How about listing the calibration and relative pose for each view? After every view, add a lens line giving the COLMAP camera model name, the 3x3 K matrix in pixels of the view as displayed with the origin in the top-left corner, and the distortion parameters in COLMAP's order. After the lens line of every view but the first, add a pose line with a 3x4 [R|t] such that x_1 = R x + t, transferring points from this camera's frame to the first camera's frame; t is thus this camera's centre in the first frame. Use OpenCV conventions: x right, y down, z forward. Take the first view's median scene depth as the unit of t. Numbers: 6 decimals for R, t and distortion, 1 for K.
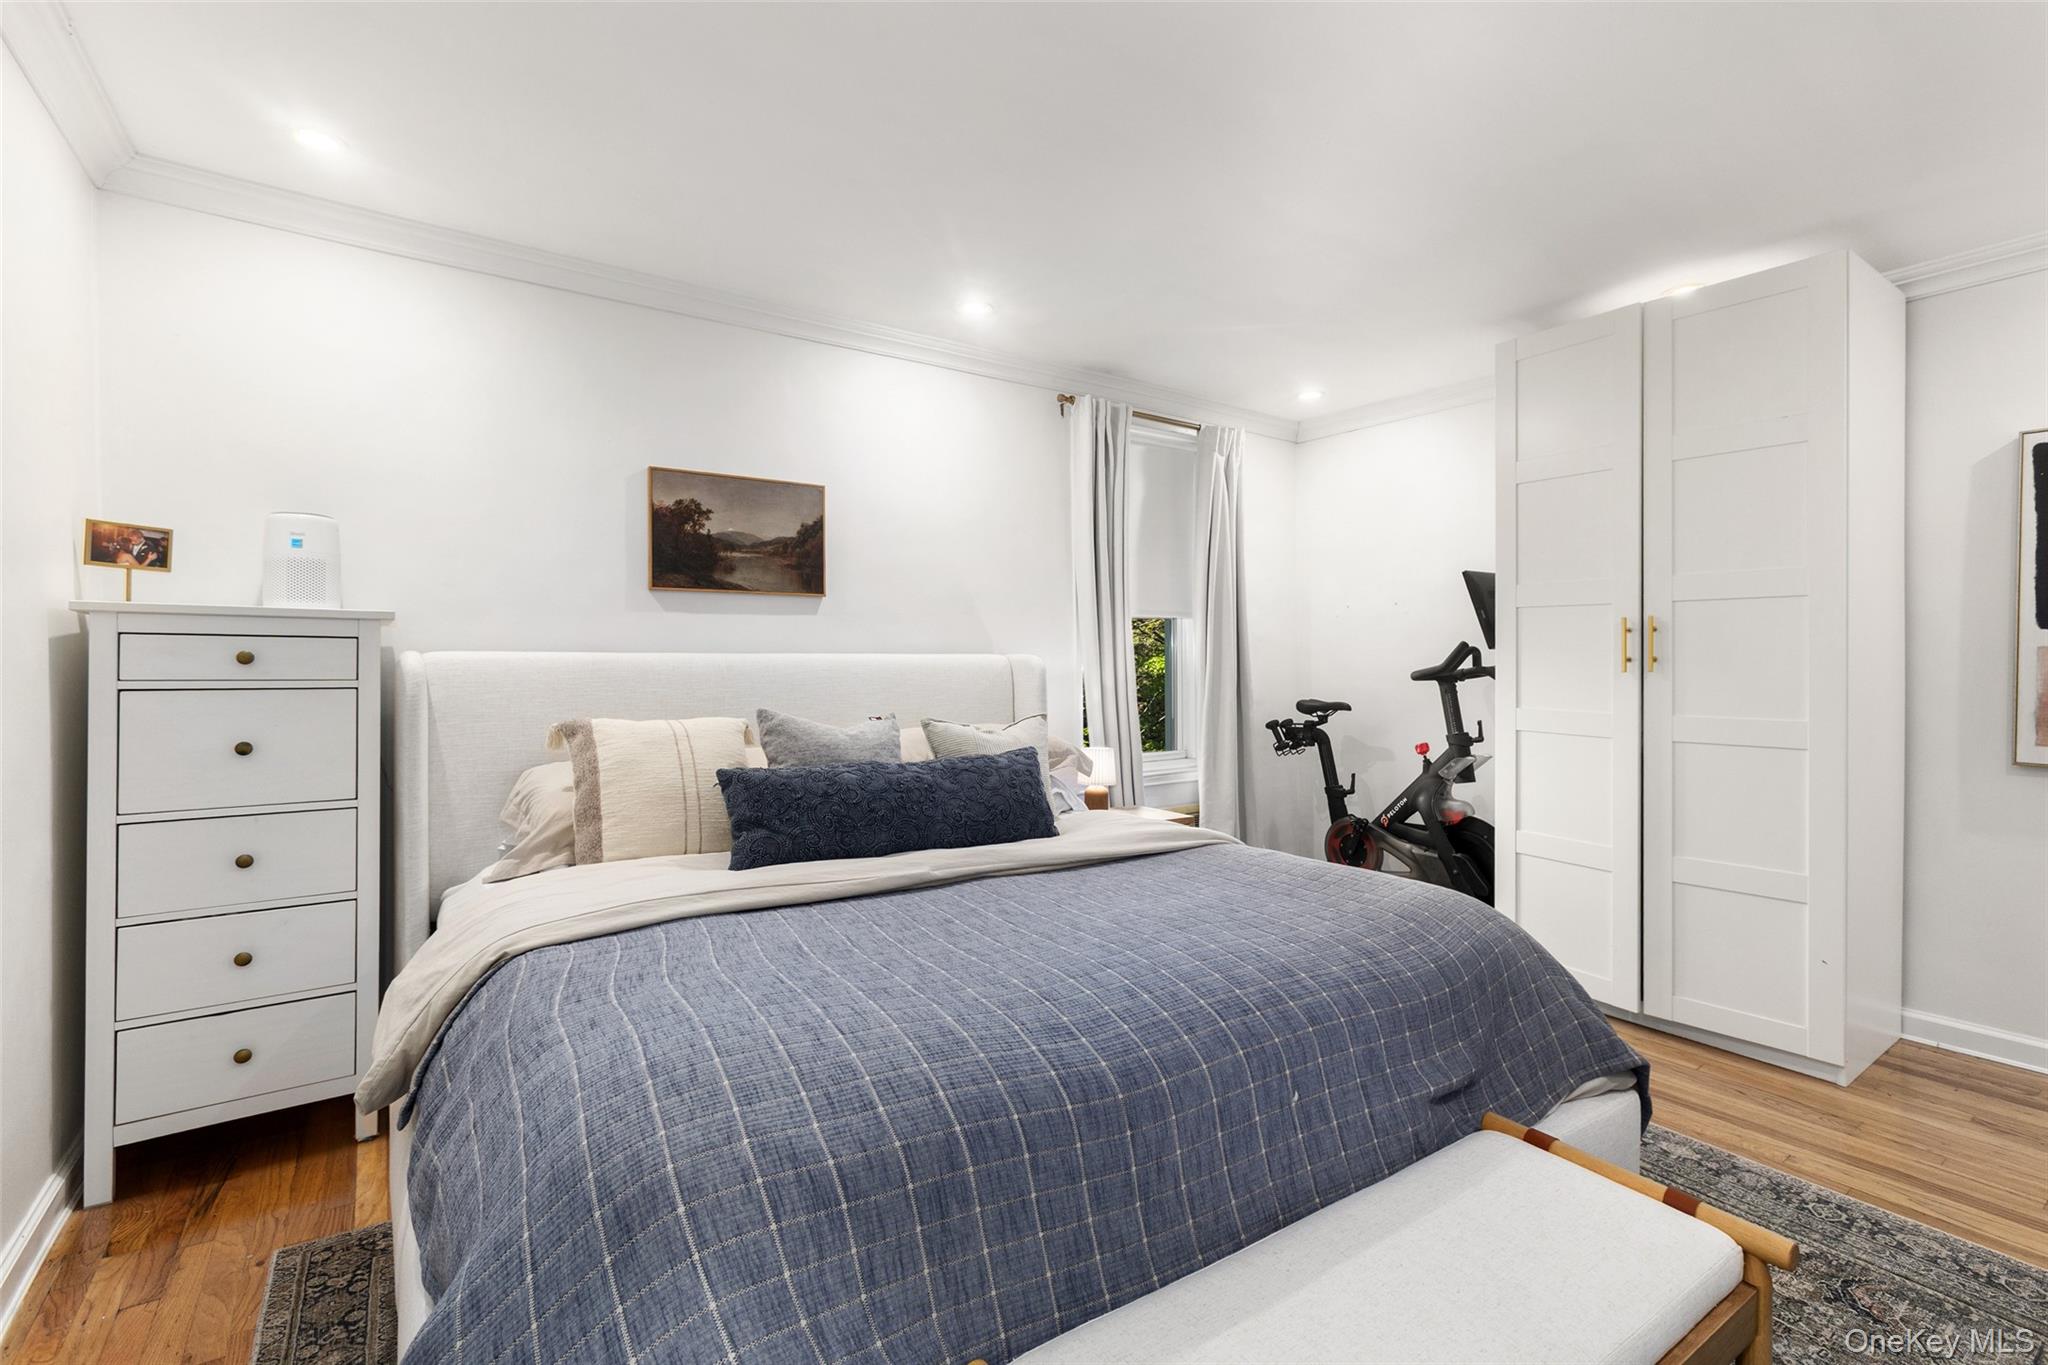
lens RADIAL K [[924.3, 0, 1042.9], [0, 924.3, 651.5], [0, 0, 1]] dist [-0.008043, 0.001136]
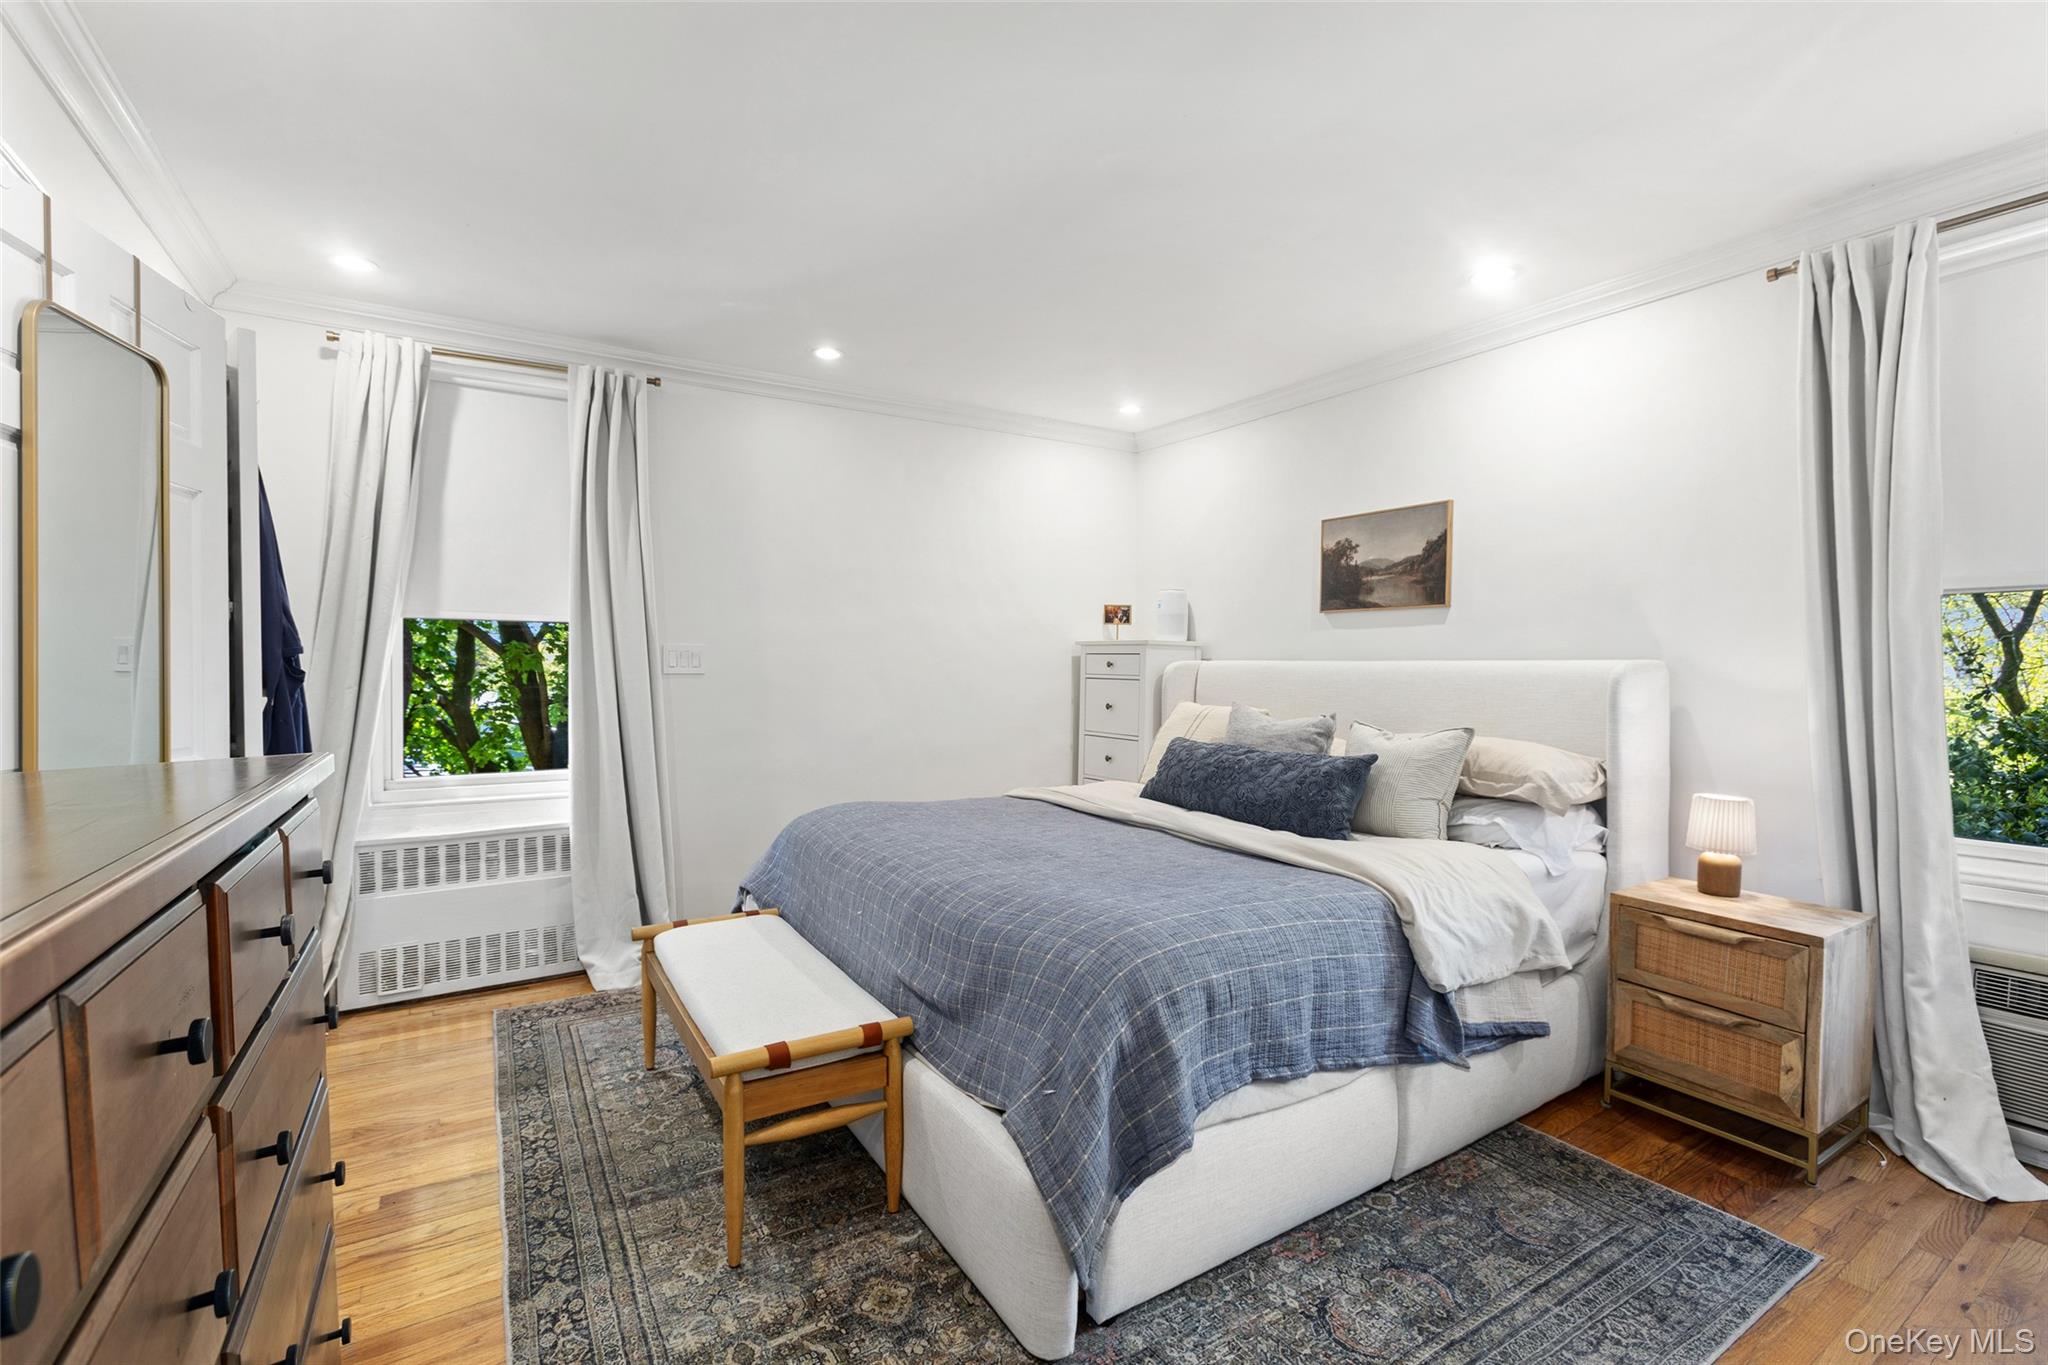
lens RADIAL K [[924.3, 0, 1032.0], [0, 924.3, 680.9], [0, 0, 1]] dist [-0.008043, 0.001136]
pose [[-0.051233, 0.016248, -0.998555, 0.886952], [0.002182, 0.999867, 0.016157, 0.007153], [0.998684, -0.001351, -0.051262, 0.628735]]
